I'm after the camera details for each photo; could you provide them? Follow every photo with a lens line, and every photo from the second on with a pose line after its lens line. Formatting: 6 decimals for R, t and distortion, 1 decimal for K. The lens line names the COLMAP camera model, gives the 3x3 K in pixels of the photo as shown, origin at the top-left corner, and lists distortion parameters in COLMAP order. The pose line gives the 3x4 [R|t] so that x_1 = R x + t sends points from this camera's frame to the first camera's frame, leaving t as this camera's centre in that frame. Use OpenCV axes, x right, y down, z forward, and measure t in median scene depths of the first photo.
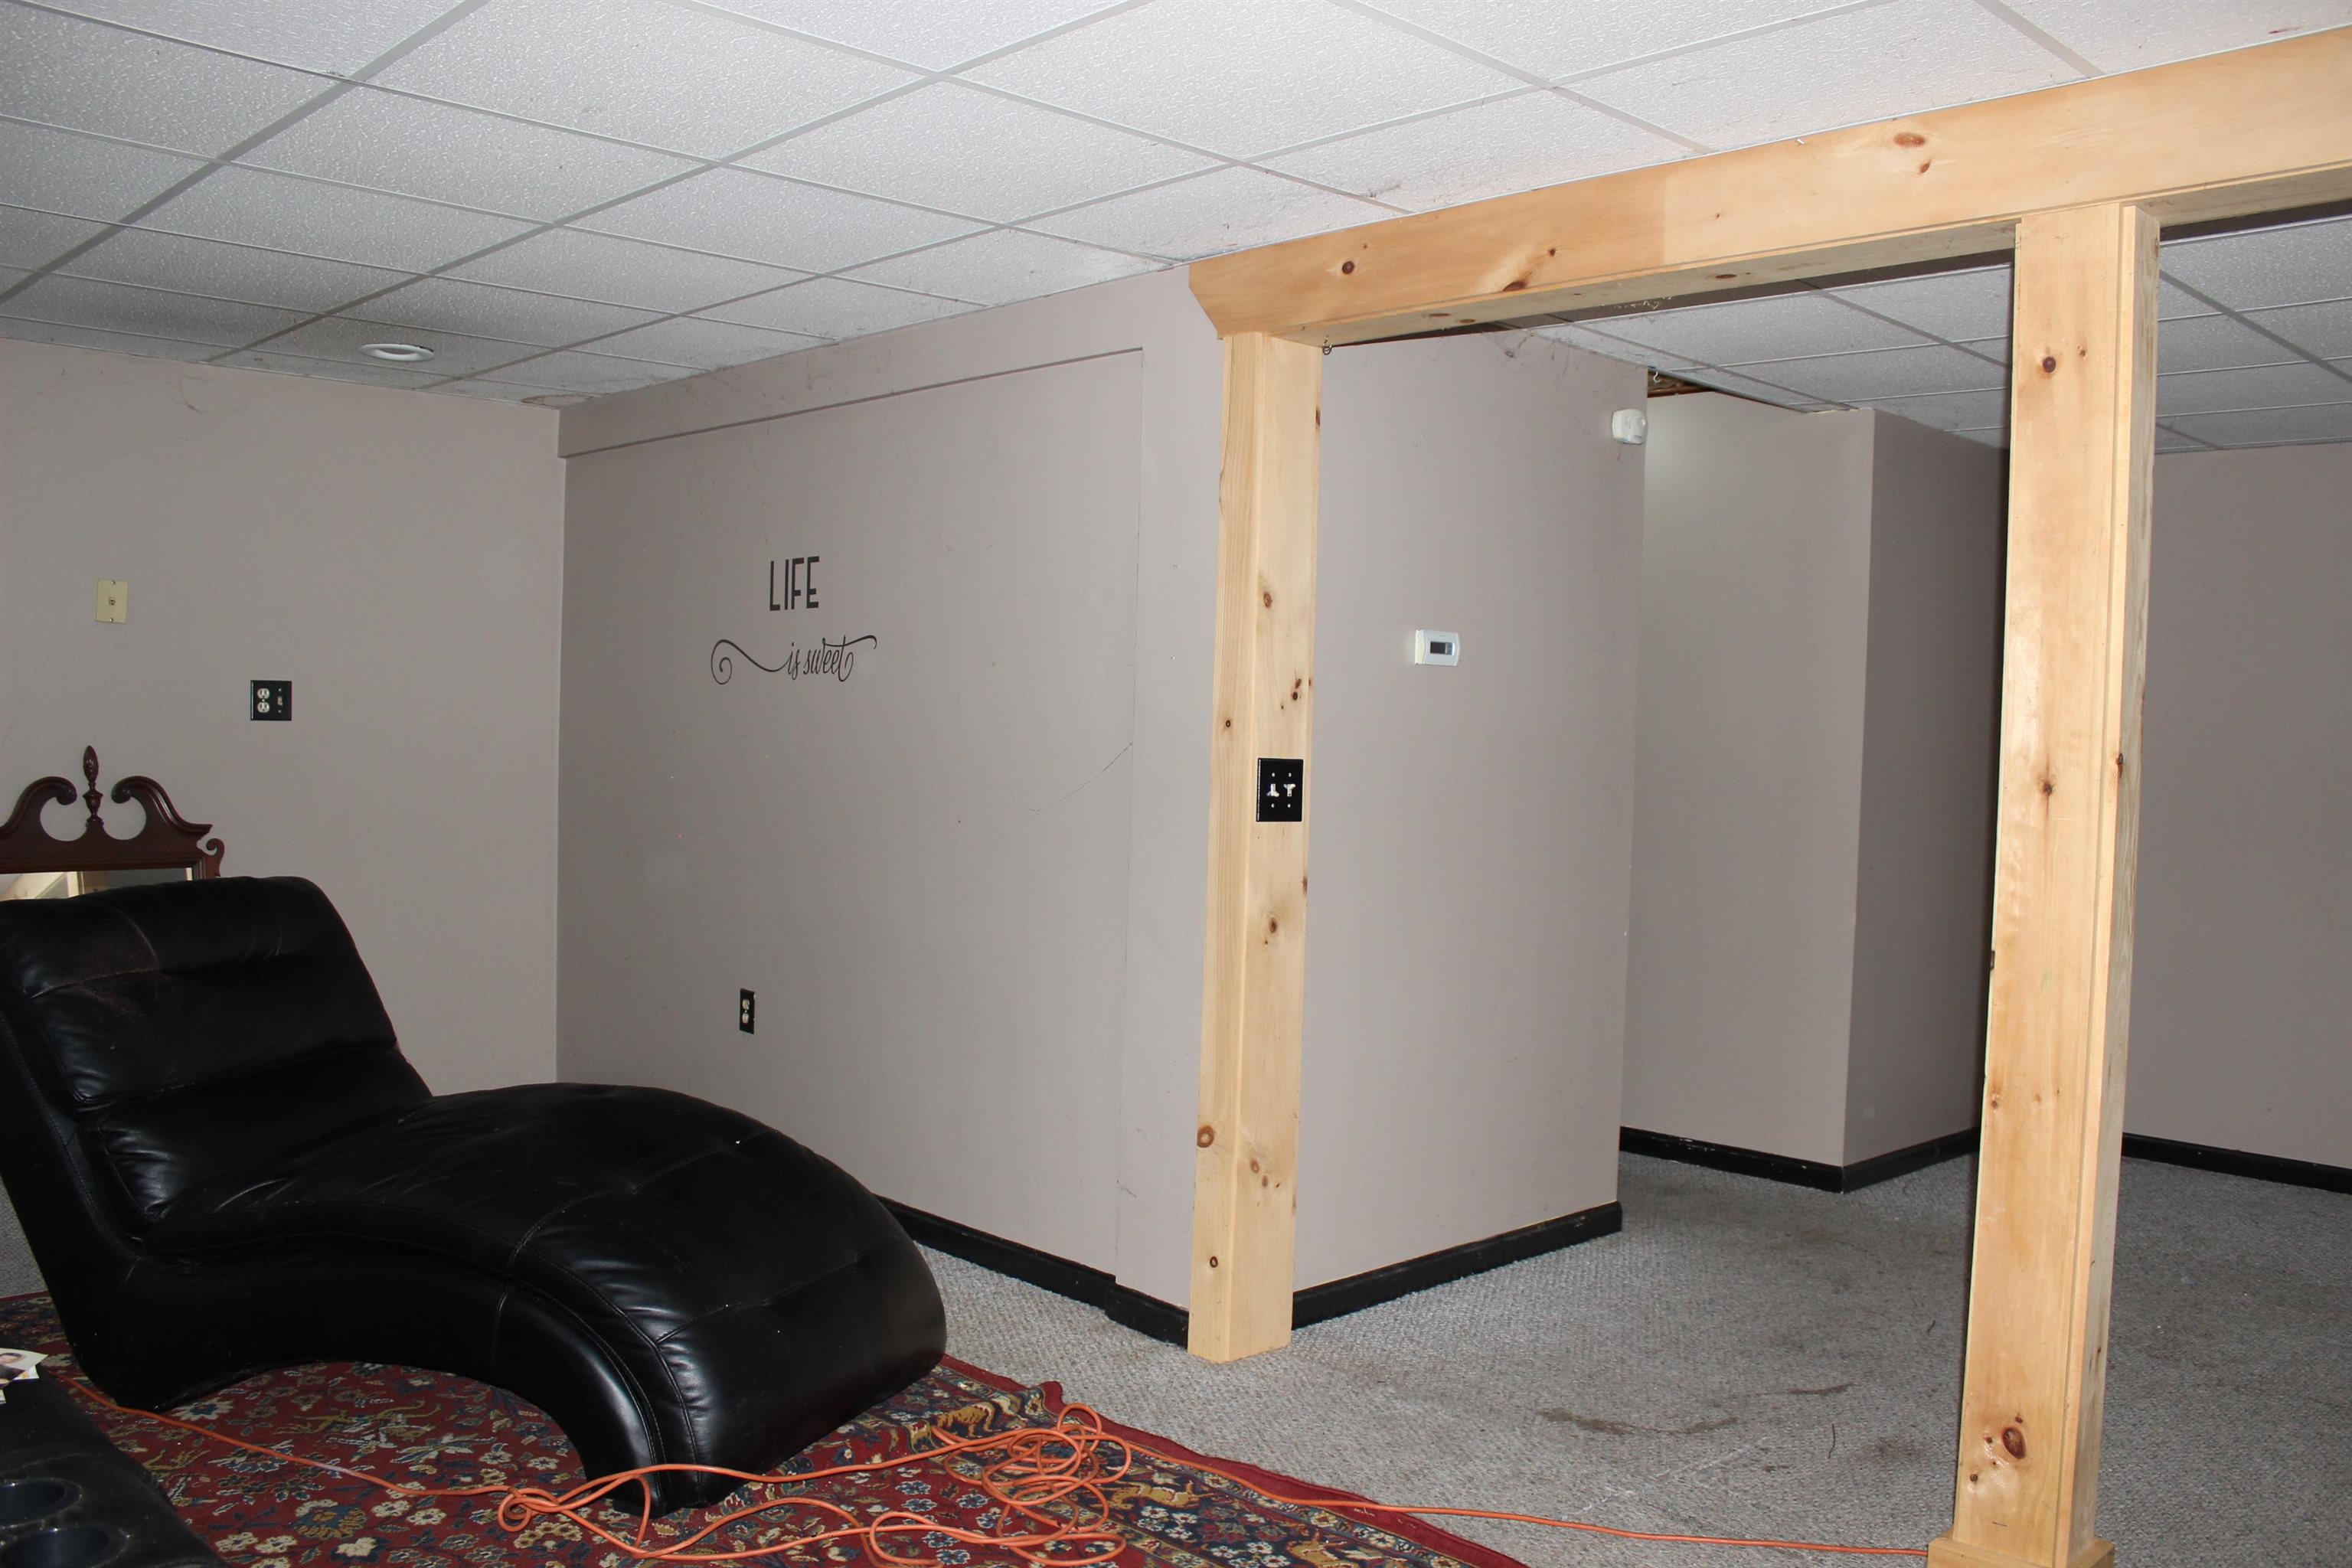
lens RADIAL K [[1956.1, 0, 1188.9], [0, 1956.1, 797.6], [0, 0, 1]] dist [-0.165906, 0.158859]
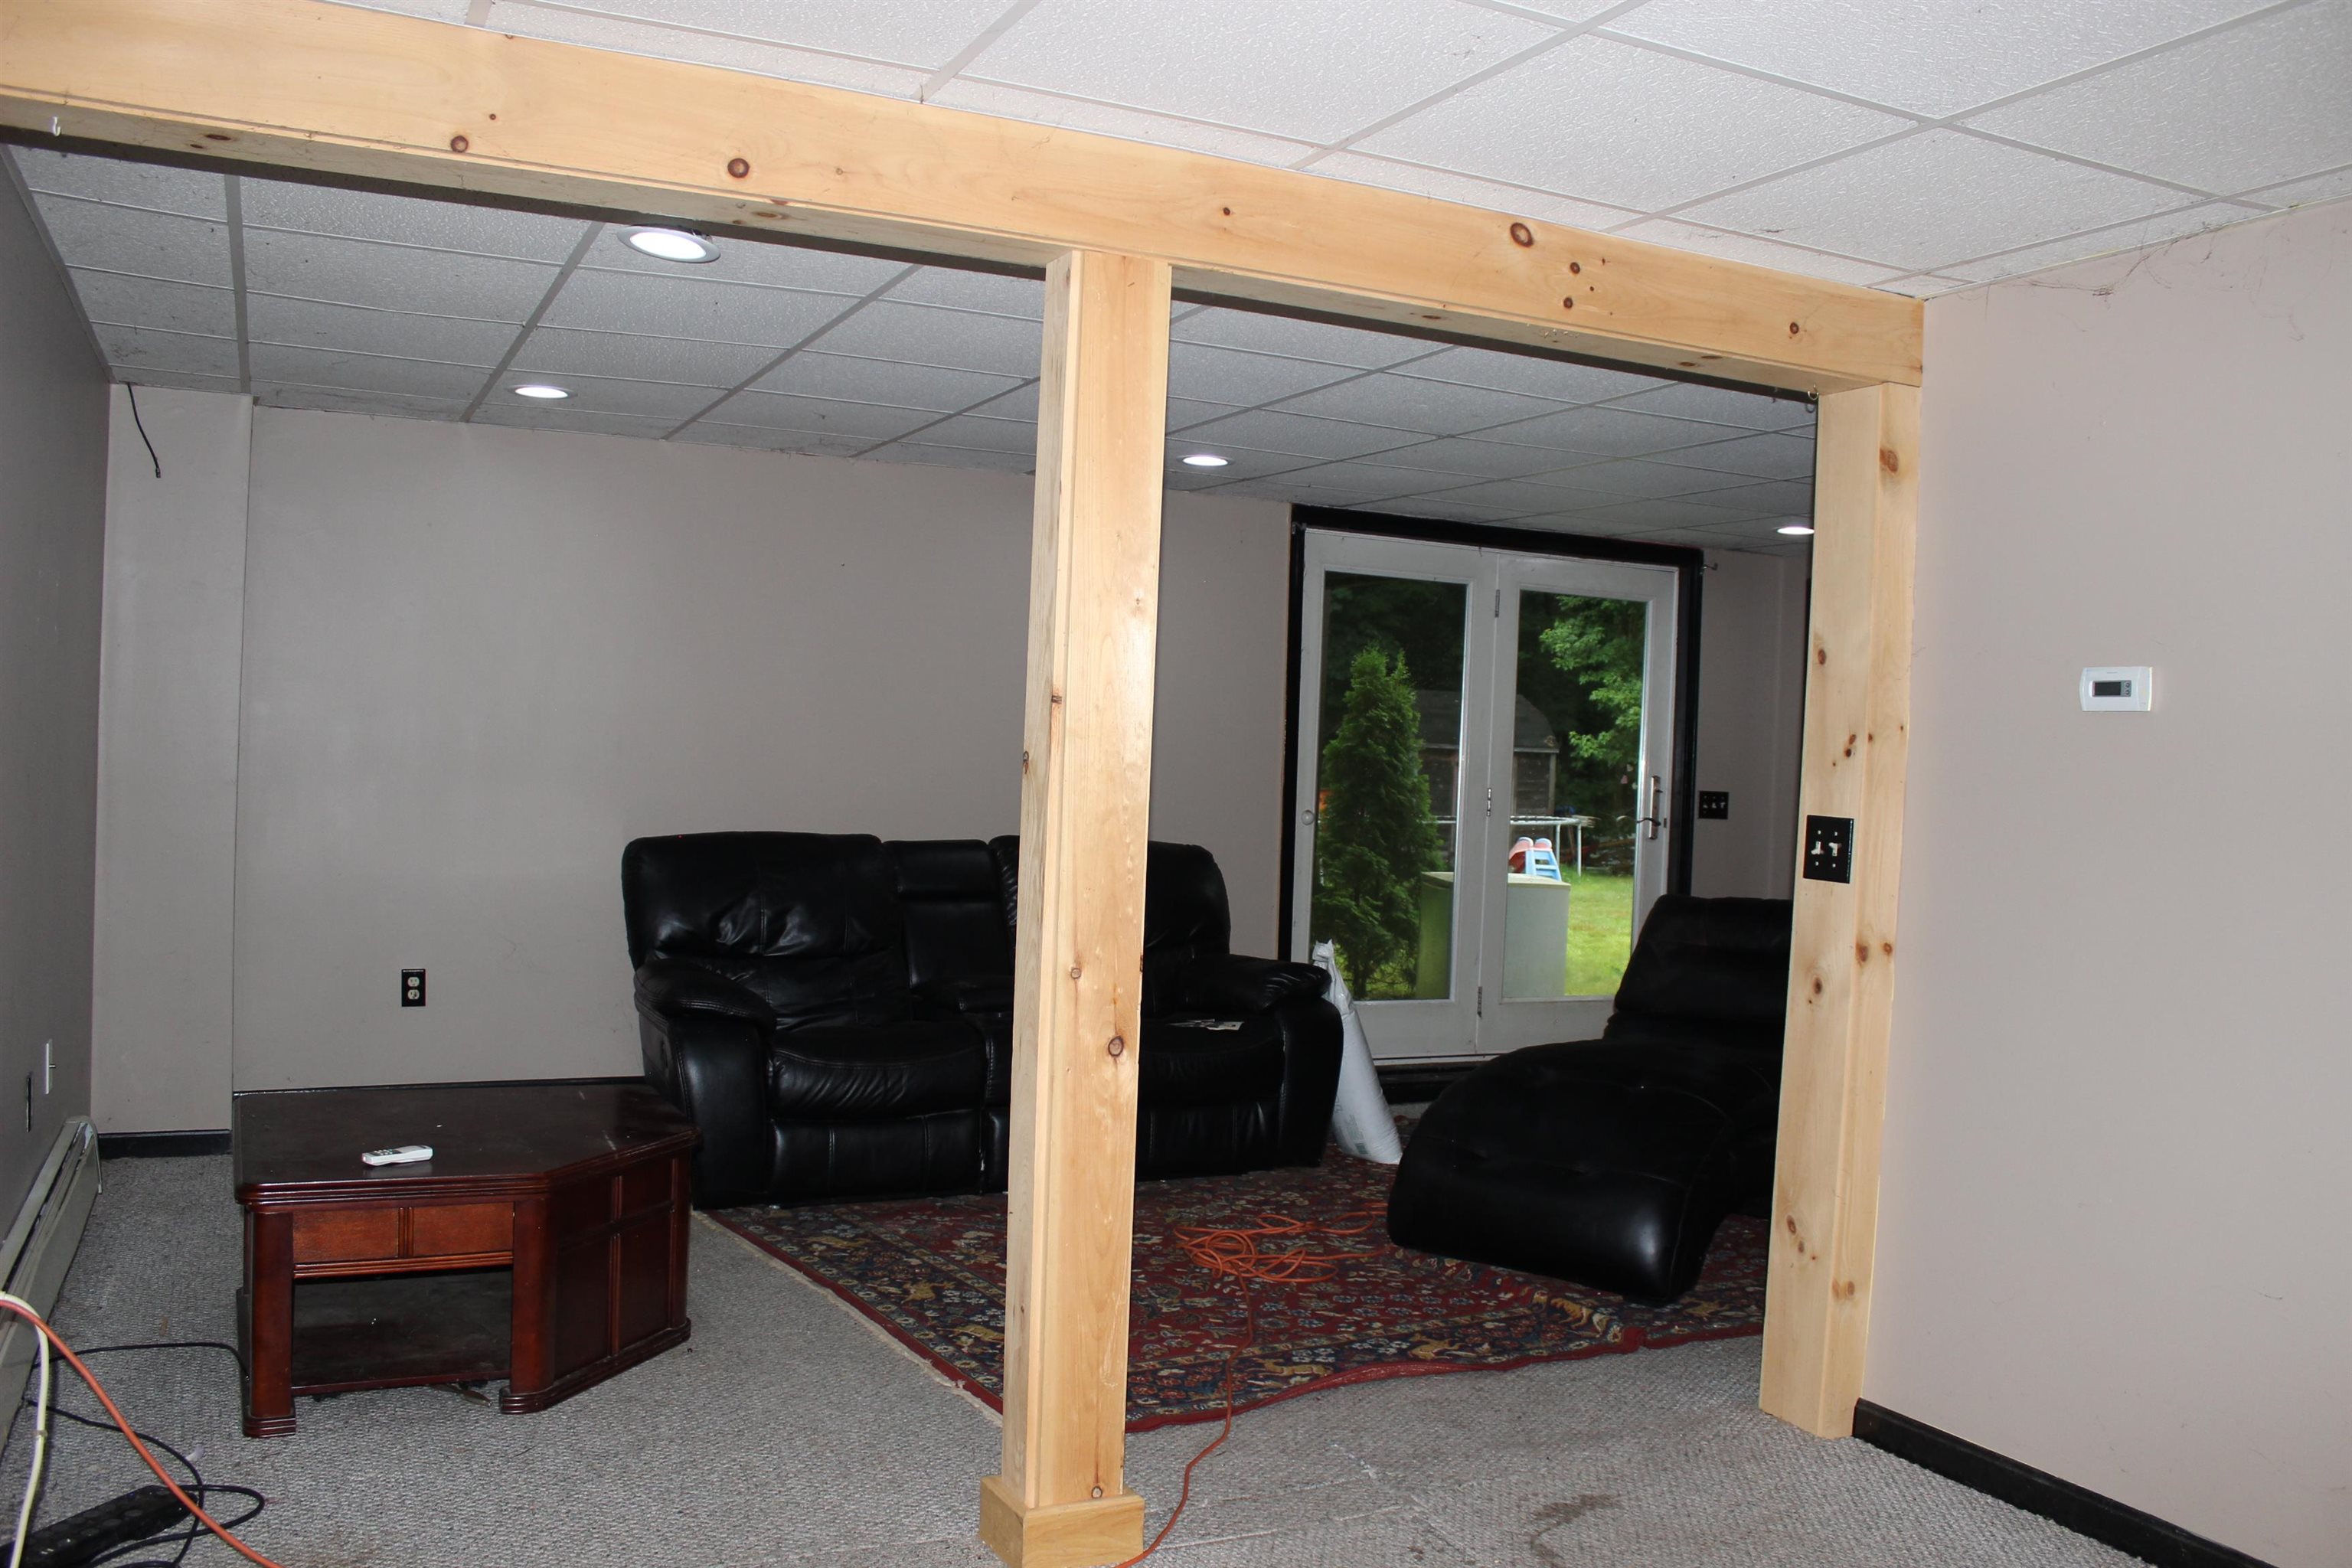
lens RADIAL K [[1956.1, 0, 1188.9], [0, 1956.1, 797.6], [0, 0, 1]] dist [-0.165906, 0.158859]
pose [[-0.307961, -0.019862, -0.951192, 1.065792], [-0.087232, 0.996160, 0.007442, -0.008583], [0.947391, 0.085266, -0.308511, 0.994361]]
